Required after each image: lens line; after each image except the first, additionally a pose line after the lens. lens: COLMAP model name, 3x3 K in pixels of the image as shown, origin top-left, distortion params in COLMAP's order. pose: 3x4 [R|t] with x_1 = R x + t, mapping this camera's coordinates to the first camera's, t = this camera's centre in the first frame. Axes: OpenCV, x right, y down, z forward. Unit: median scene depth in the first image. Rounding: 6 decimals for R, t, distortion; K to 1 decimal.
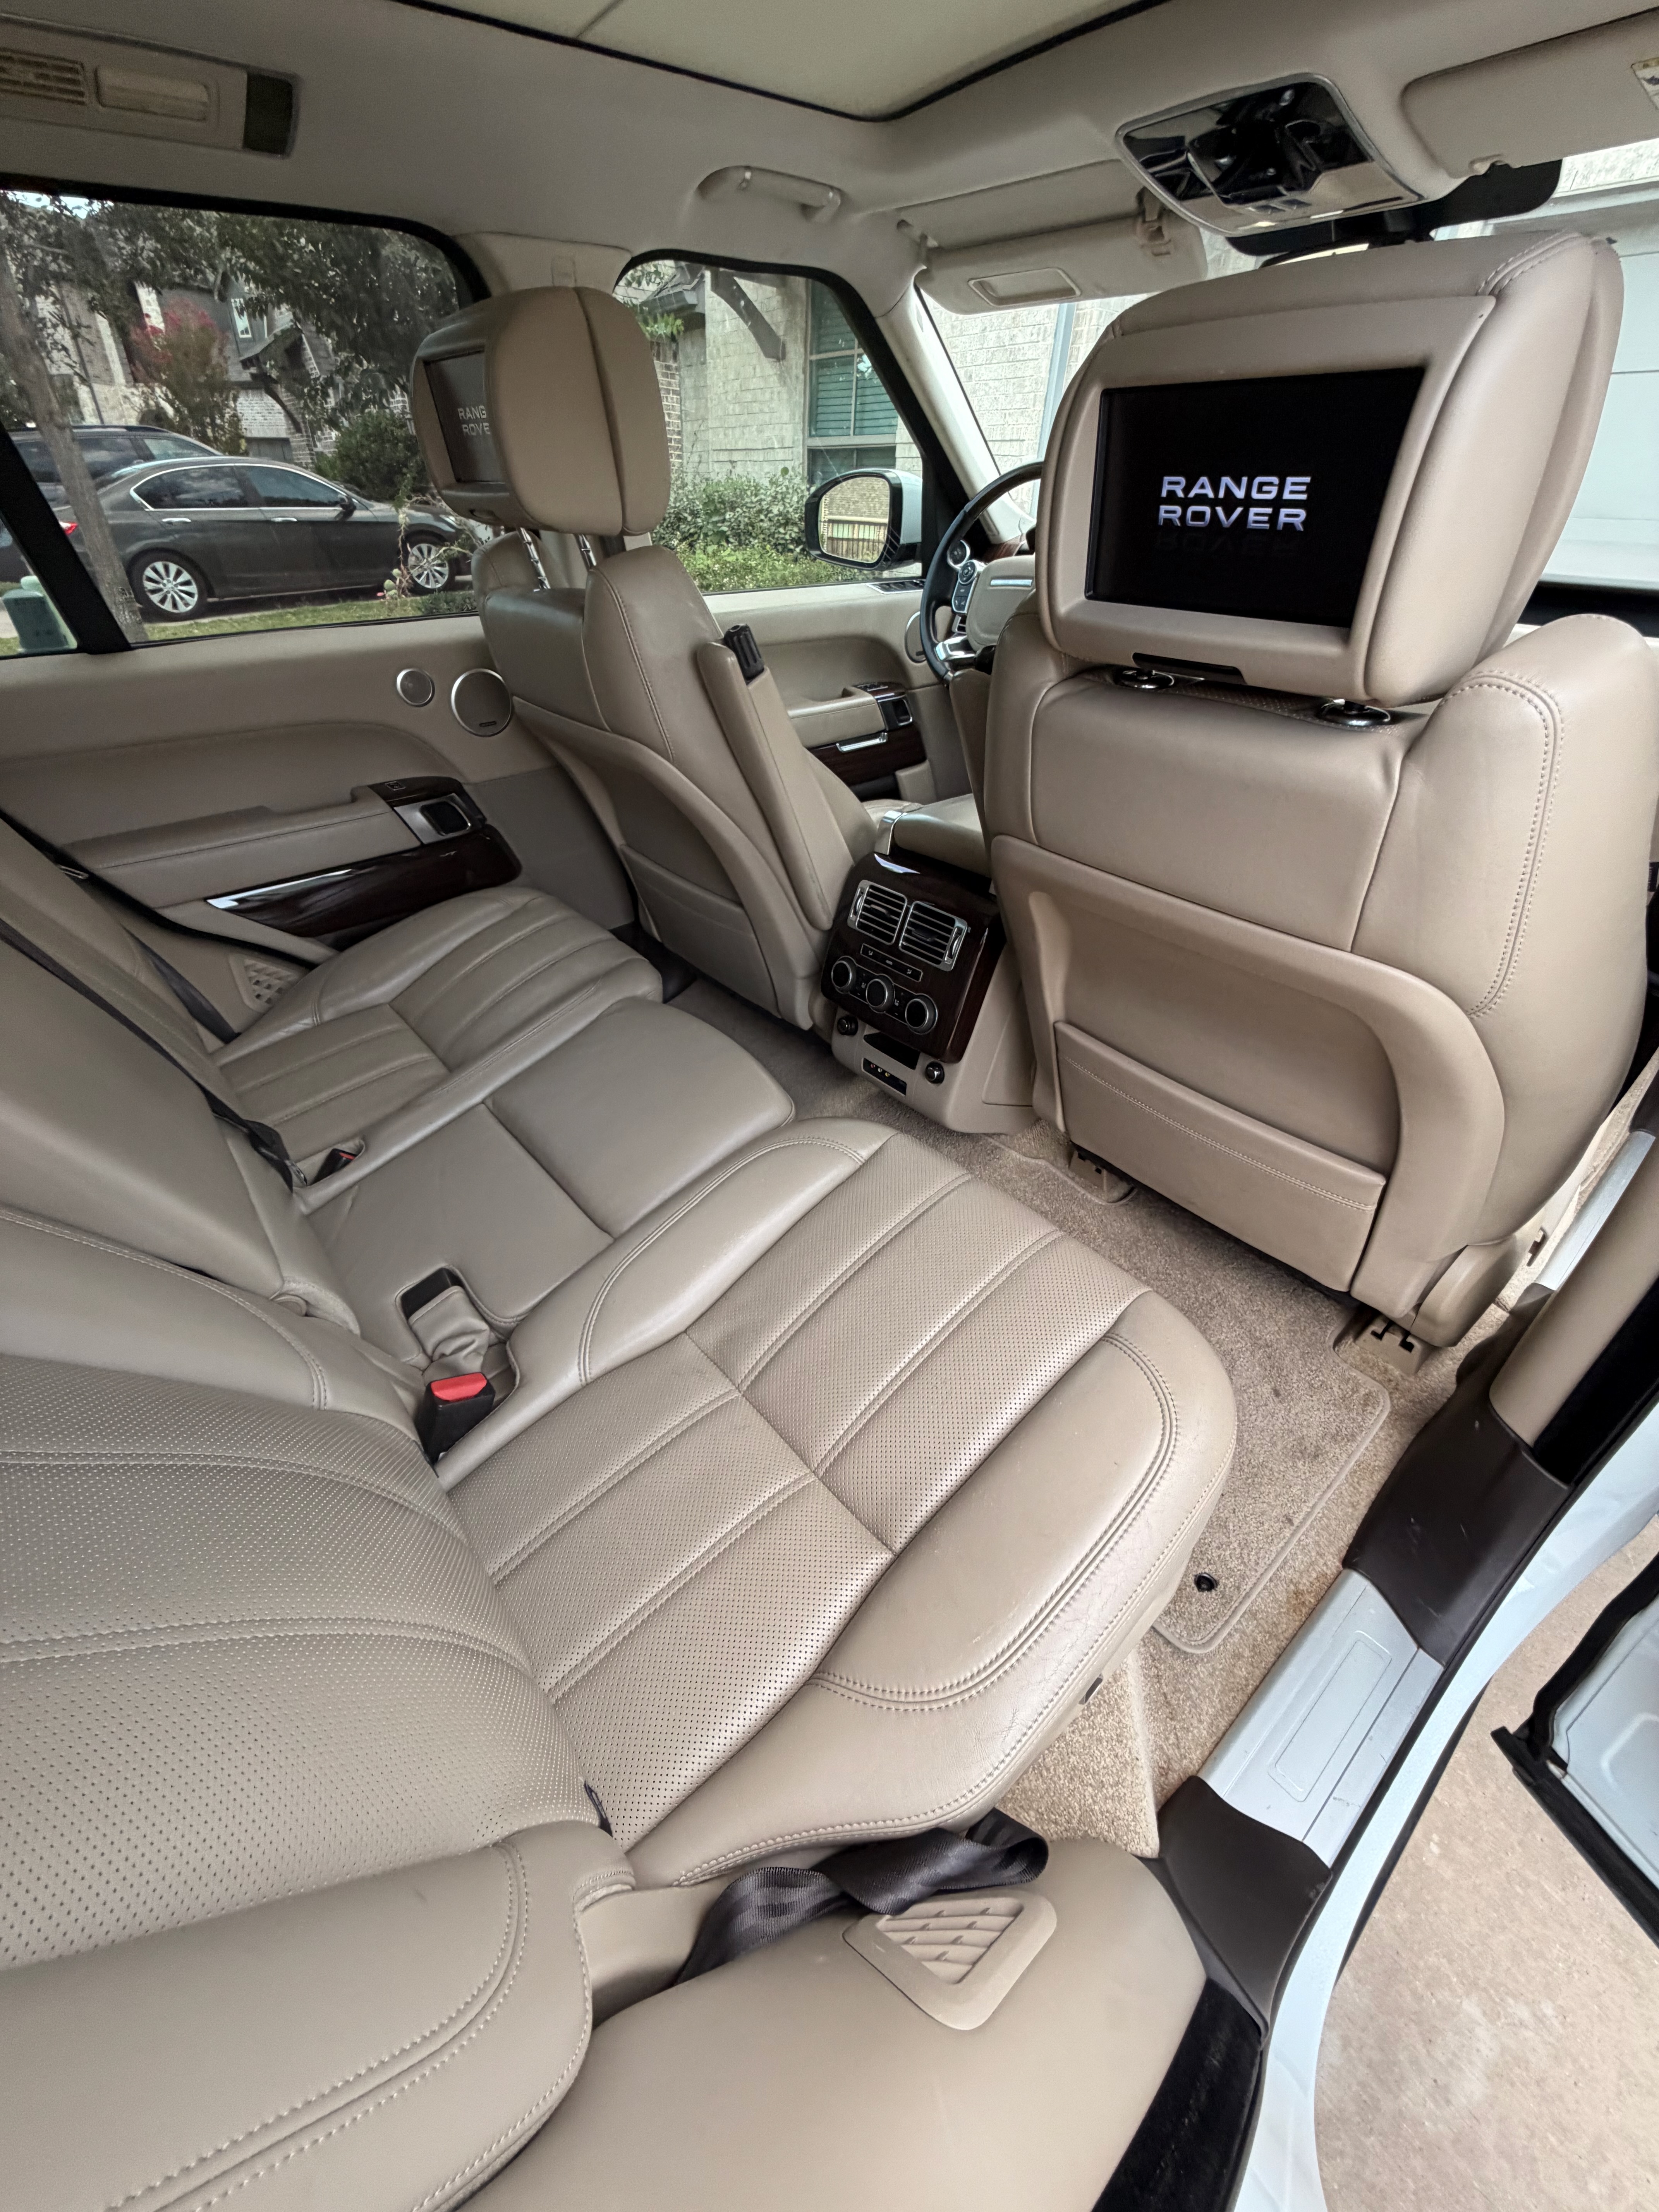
lens RADIAL K [[885.9, 0, 826.7], [0, 885.9, 1099.1], [0, 0, 1]] dist [0.000707, 0.000230]
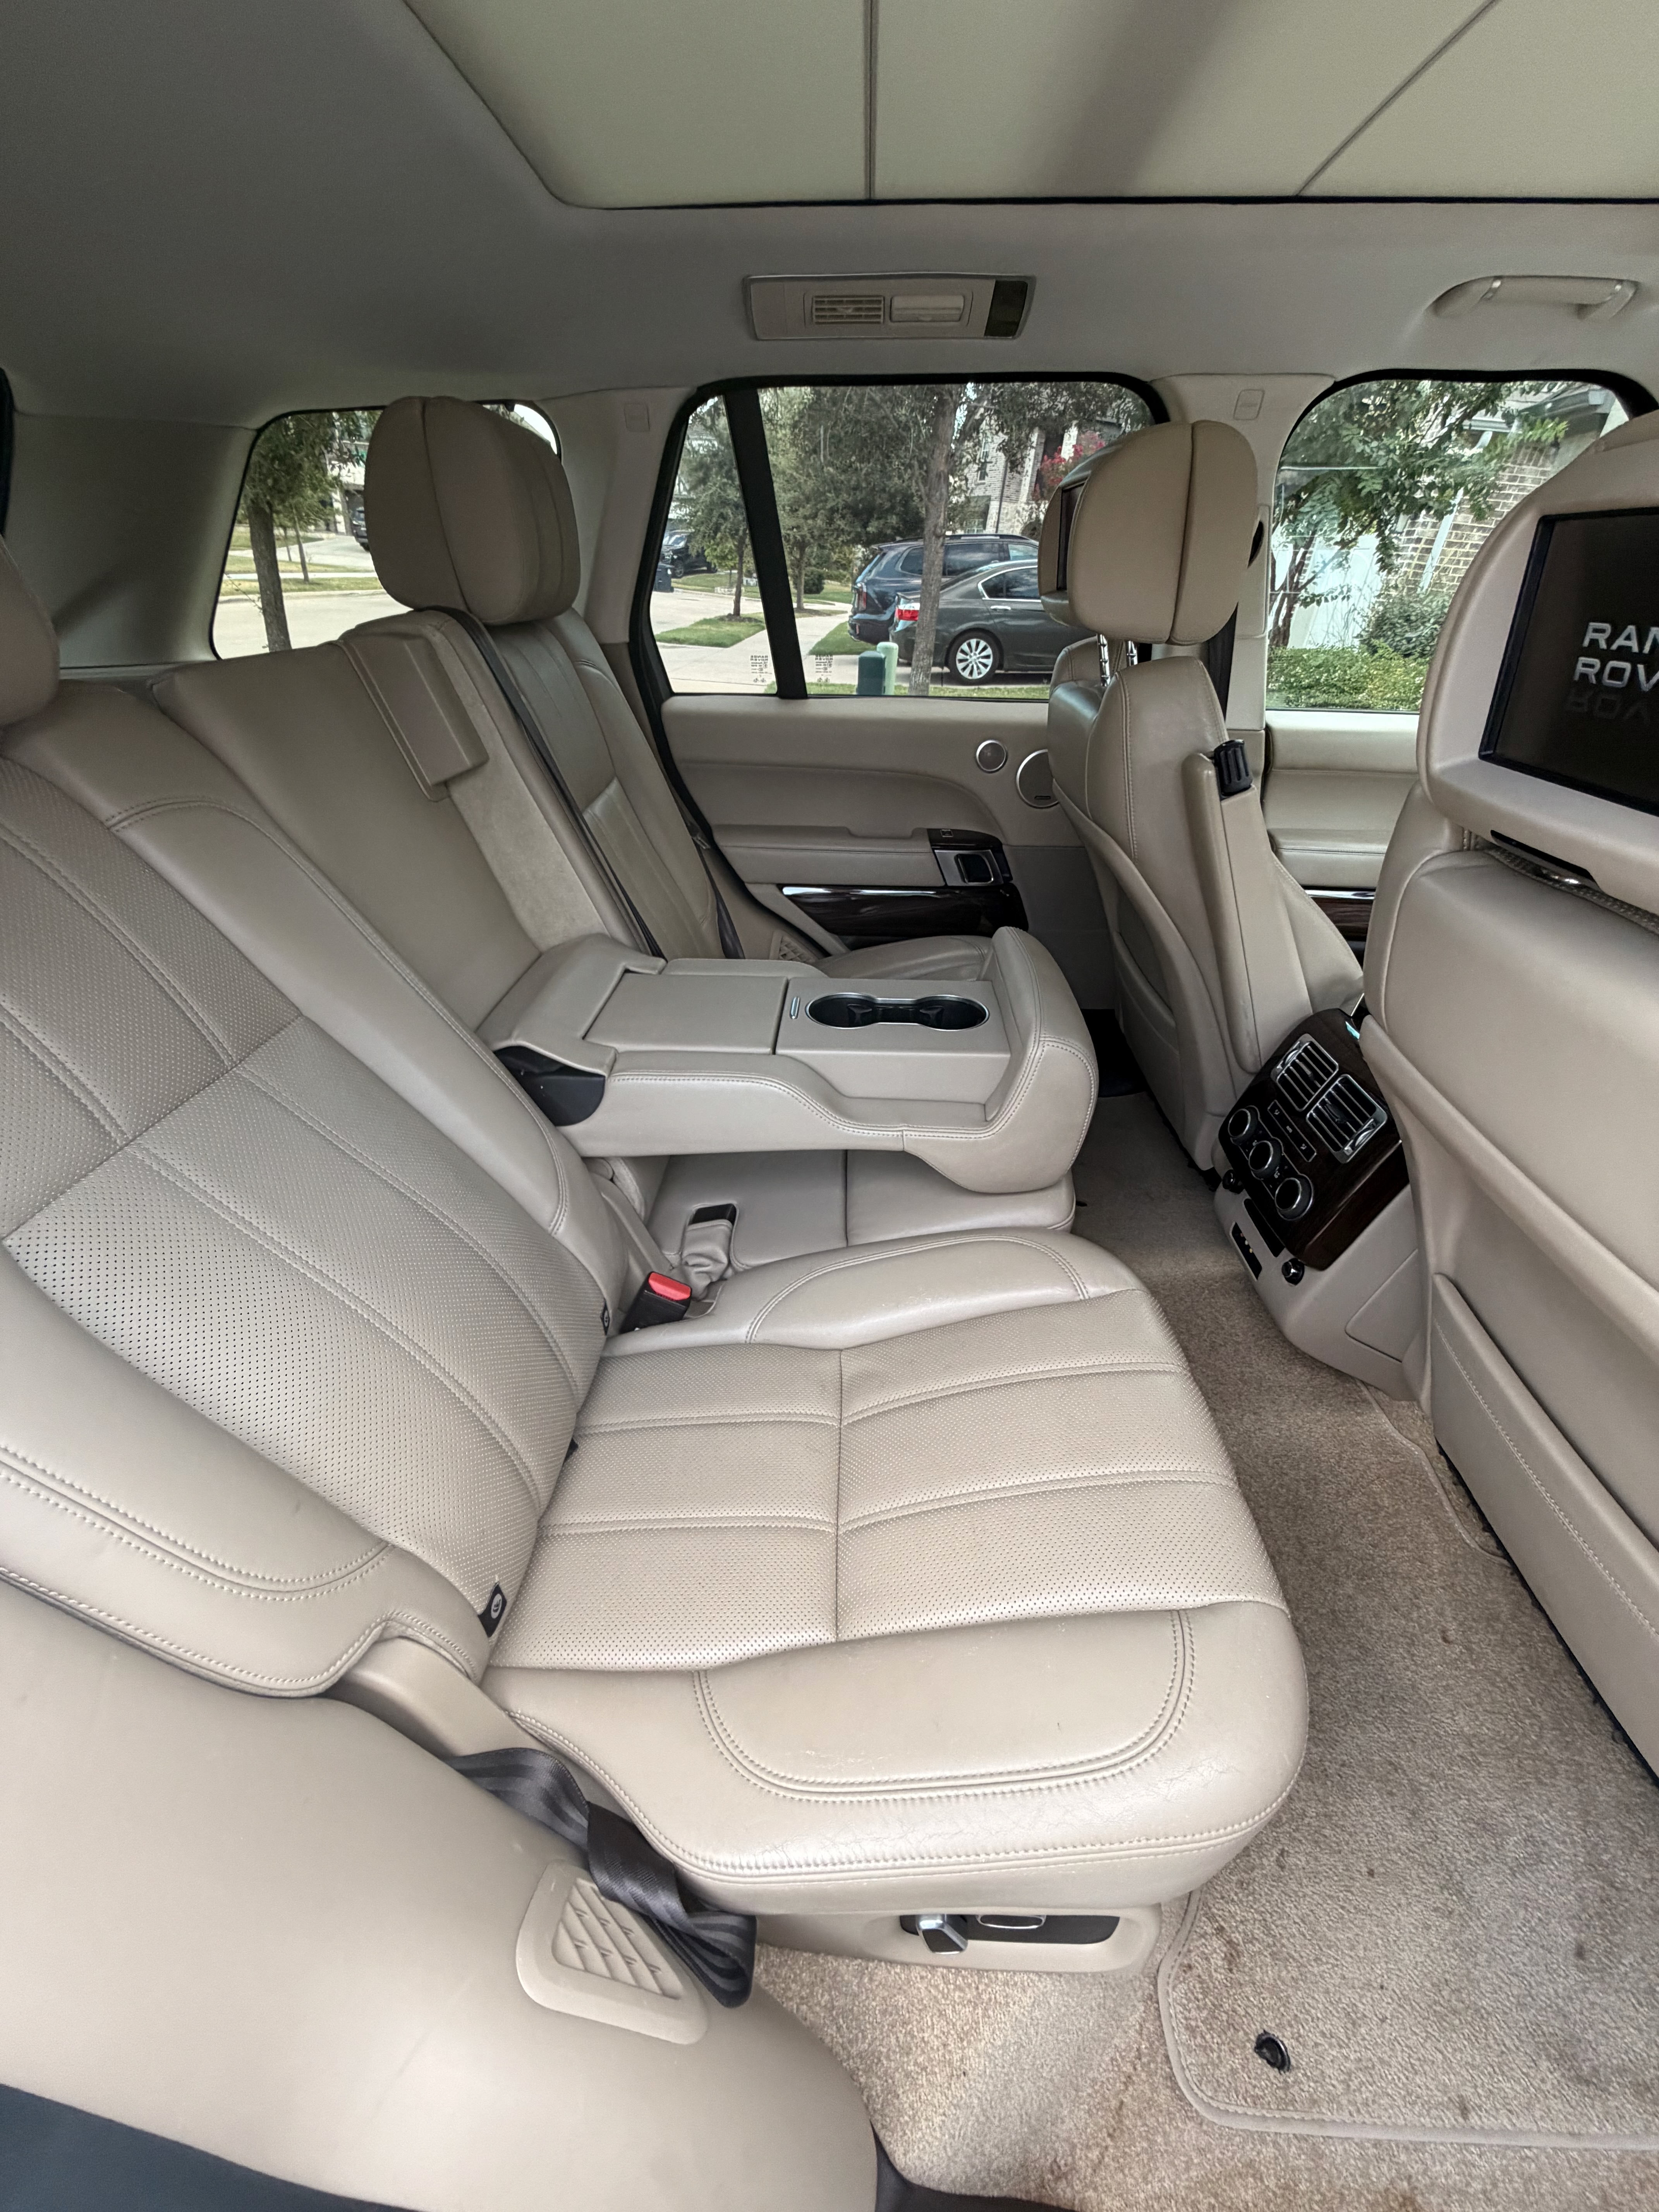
lens RADIAL K [[885.9, 0, 828.2], [0, 885.9, 1097.8], [0, 0, 1]] dist [0.000707, 0.000230]
pose [[0.736945, 0.364075, -0.569527, 0.210250], [-0.409793, 0.910700, 0.051918, -0.040362], [0.537570, 0.195128, 0.820331, 0.039843]]
